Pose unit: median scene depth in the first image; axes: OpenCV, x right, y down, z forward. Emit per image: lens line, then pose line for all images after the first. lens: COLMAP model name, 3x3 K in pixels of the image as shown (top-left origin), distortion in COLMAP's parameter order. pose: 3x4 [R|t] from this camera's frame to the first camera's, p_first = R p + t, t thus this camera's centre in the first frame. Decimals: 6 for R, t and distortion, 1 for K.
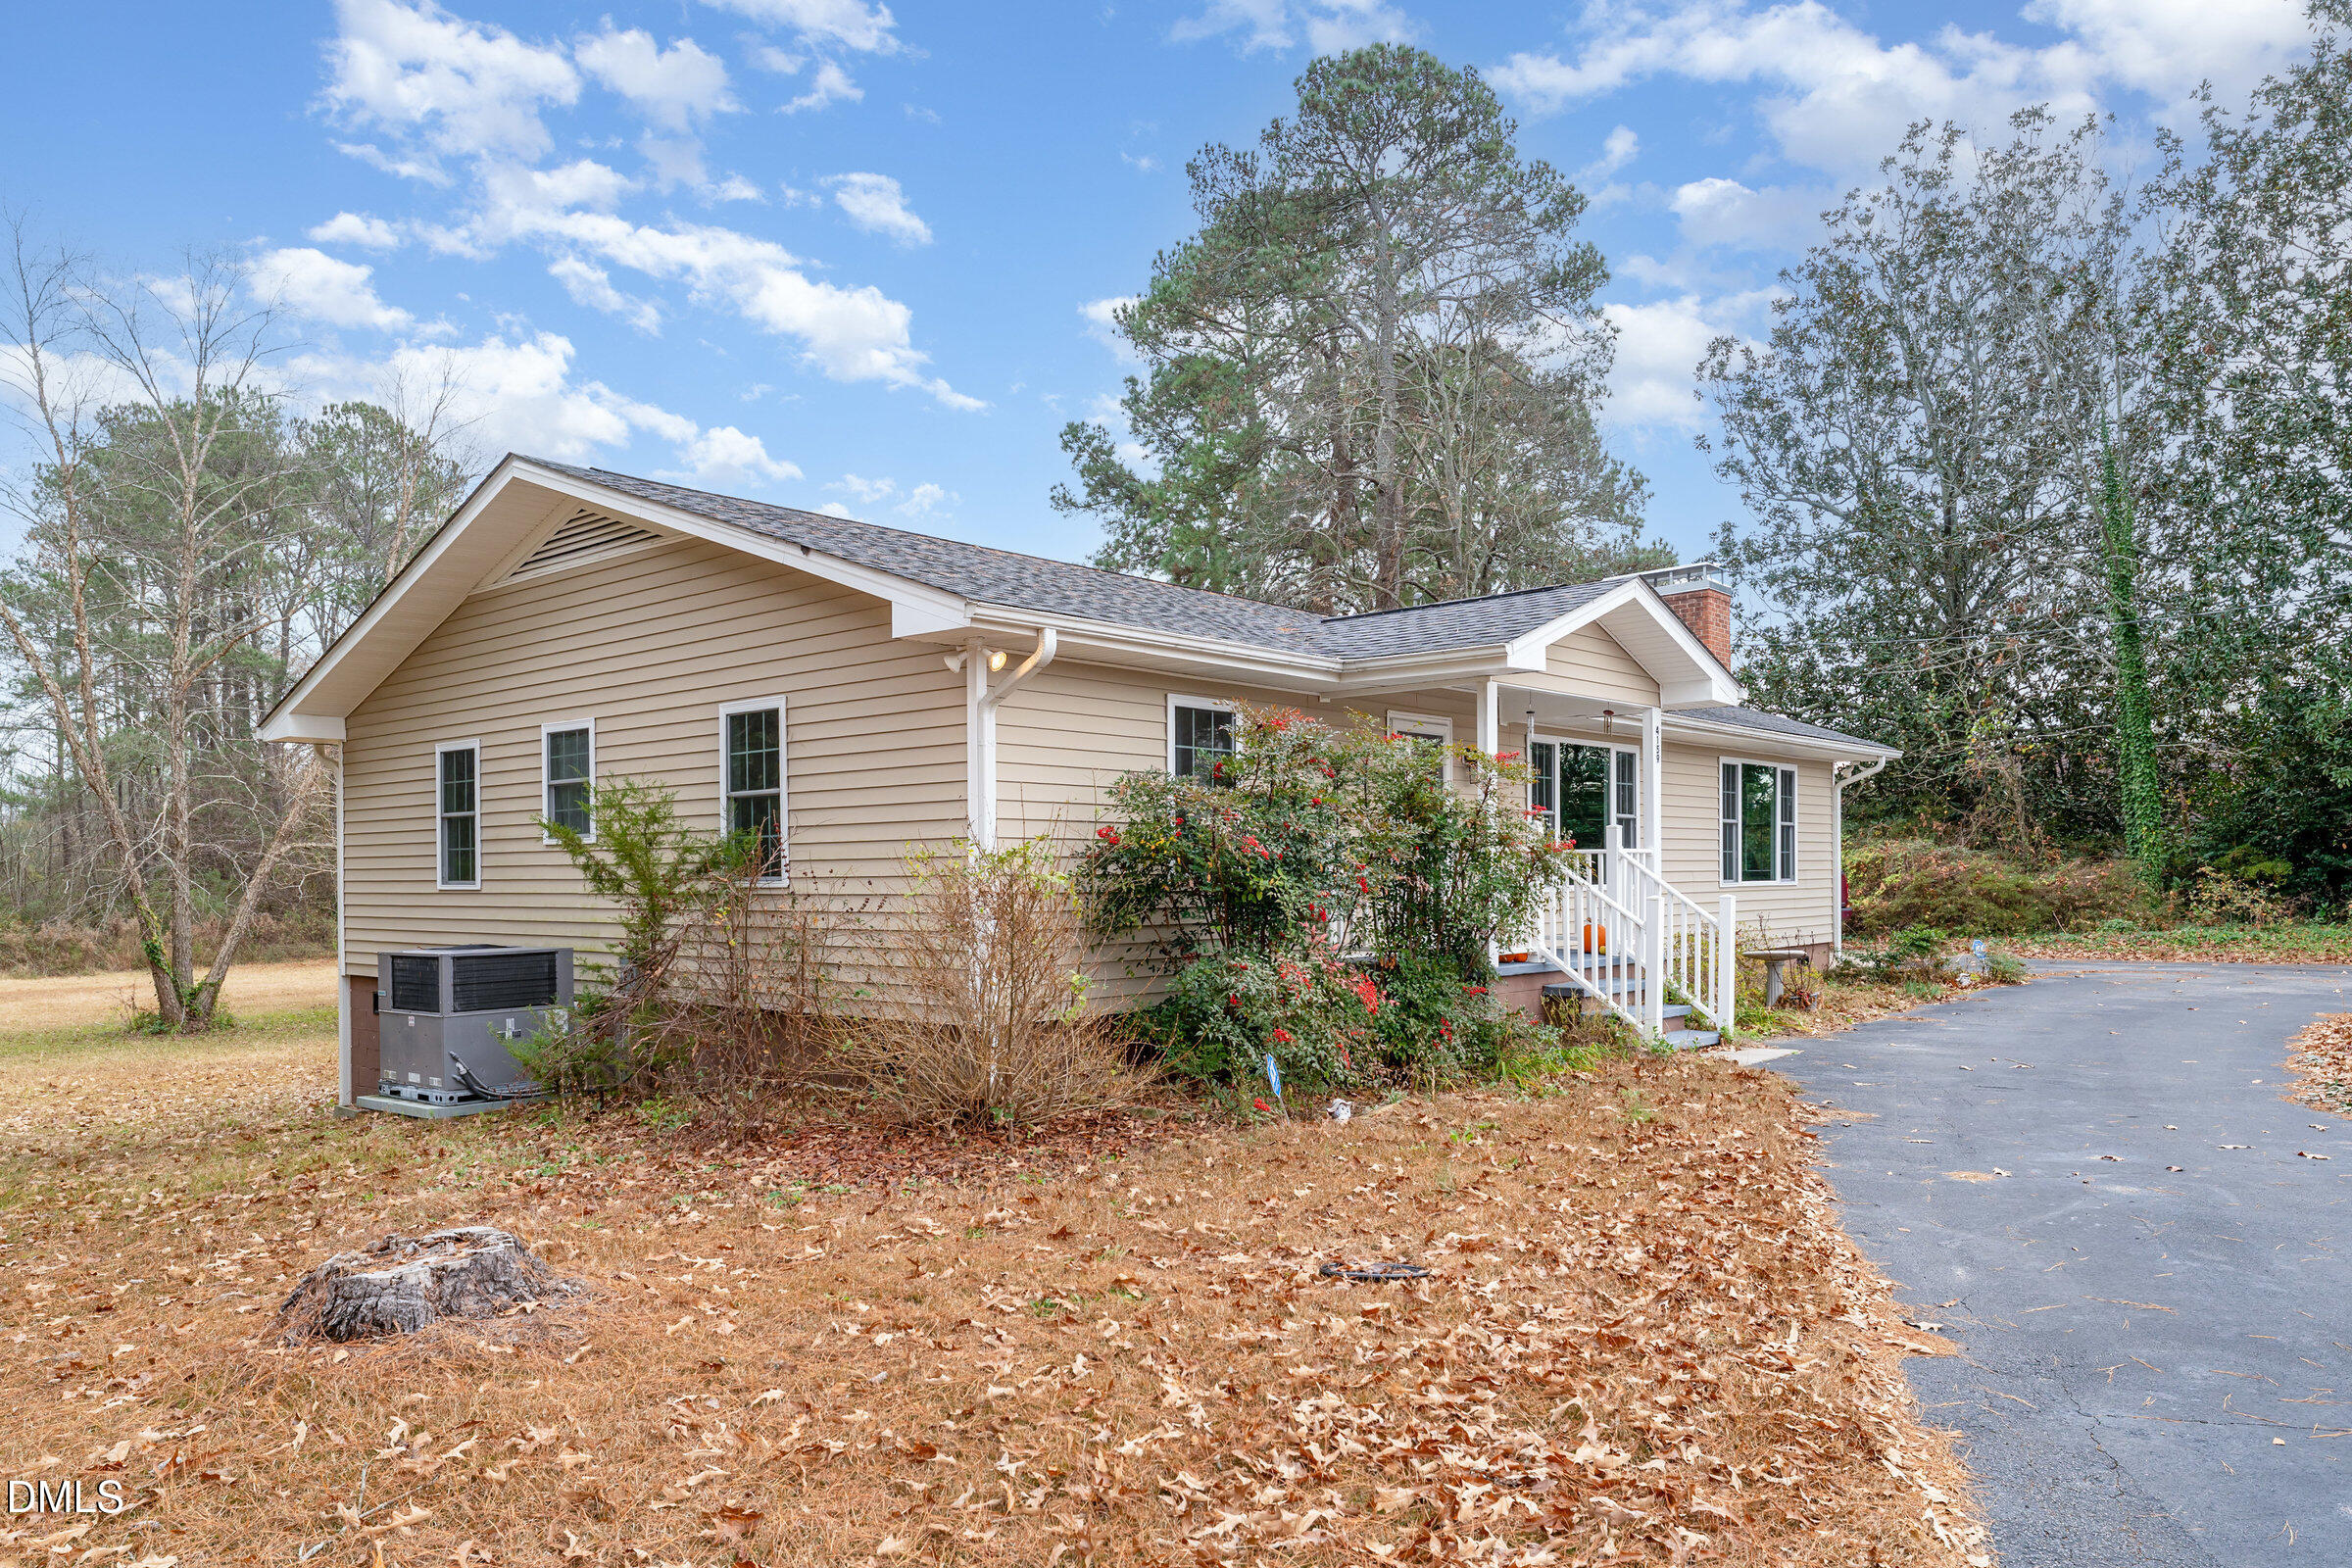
lens RADIAL K [[1609.7, 0, 1179.0], [0, 1609.7, 805.6], [0, 0, 1]] dist [-0.008453, 0.000875]
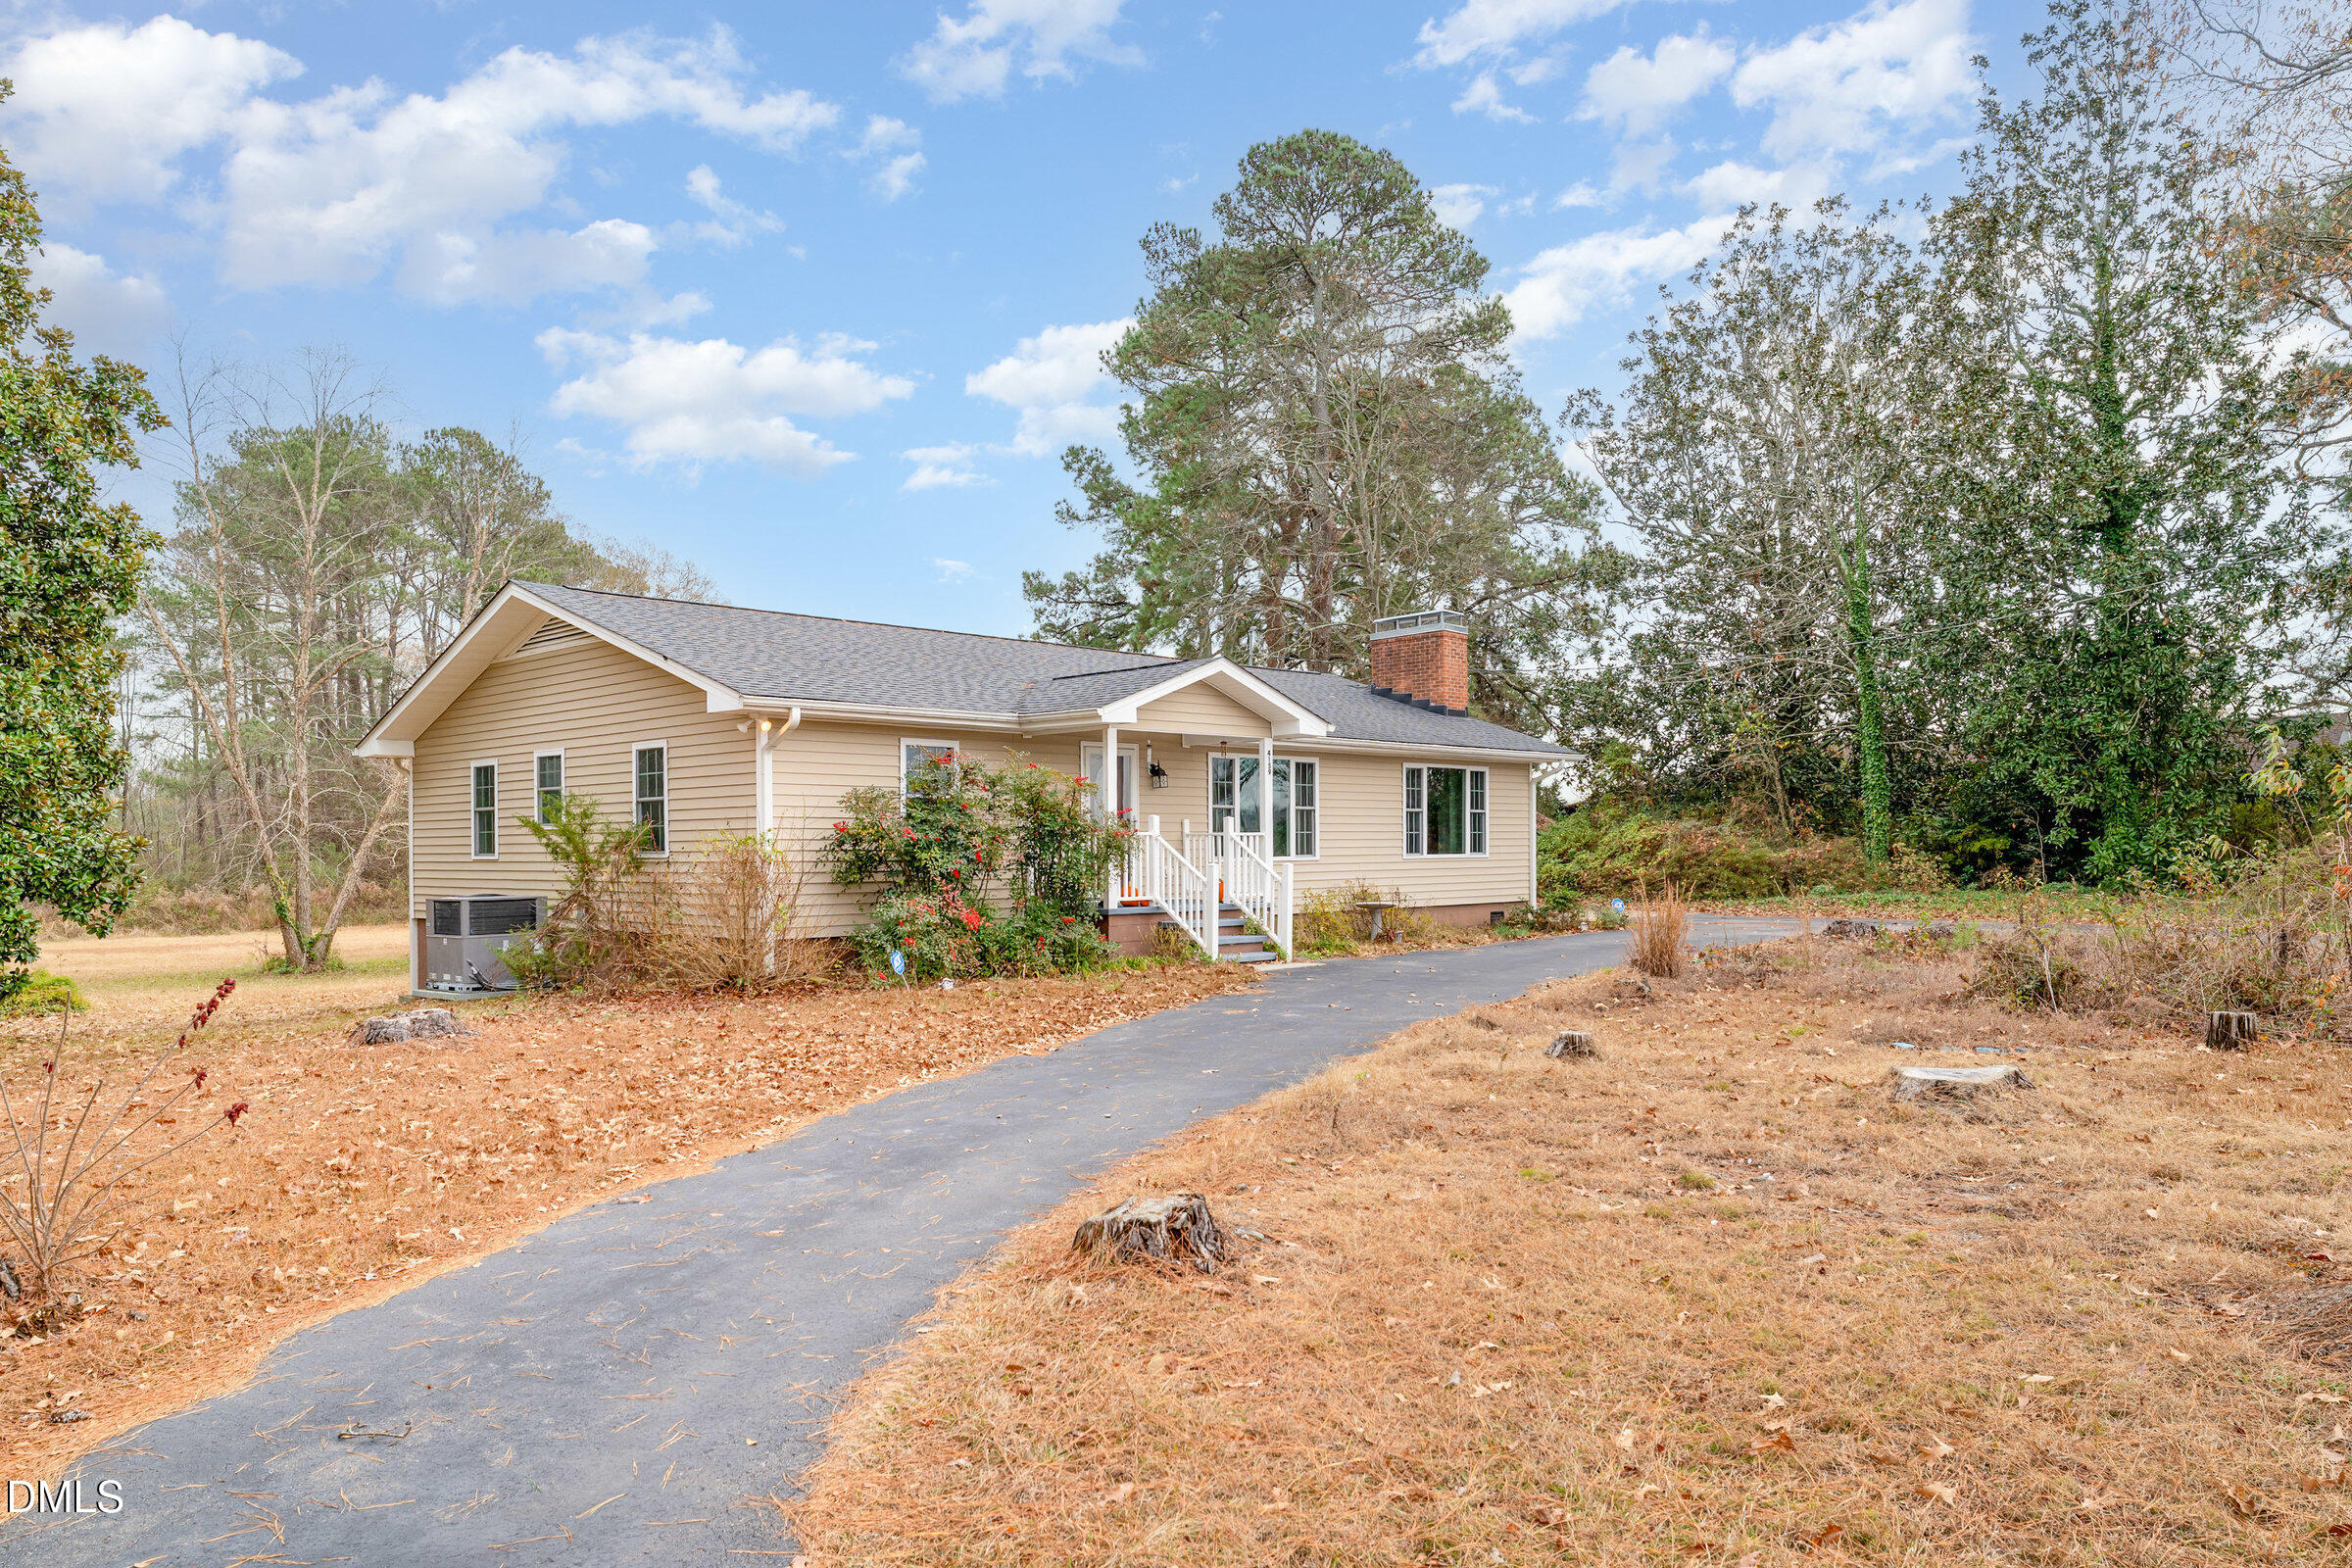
lens RADIAL K [[1573.7, 0, 1173.5], [0, 1573.7, 775.3], [0, 0, 1]] dist [-0.008056, -0.000494]
pose [[0.998794, -0.001551, -0.049078, 0.123877], [0.001394, 0.999994, -0.003232, -0.009531], [0.049082, 0.003159, 0.998790, -0.201439]]
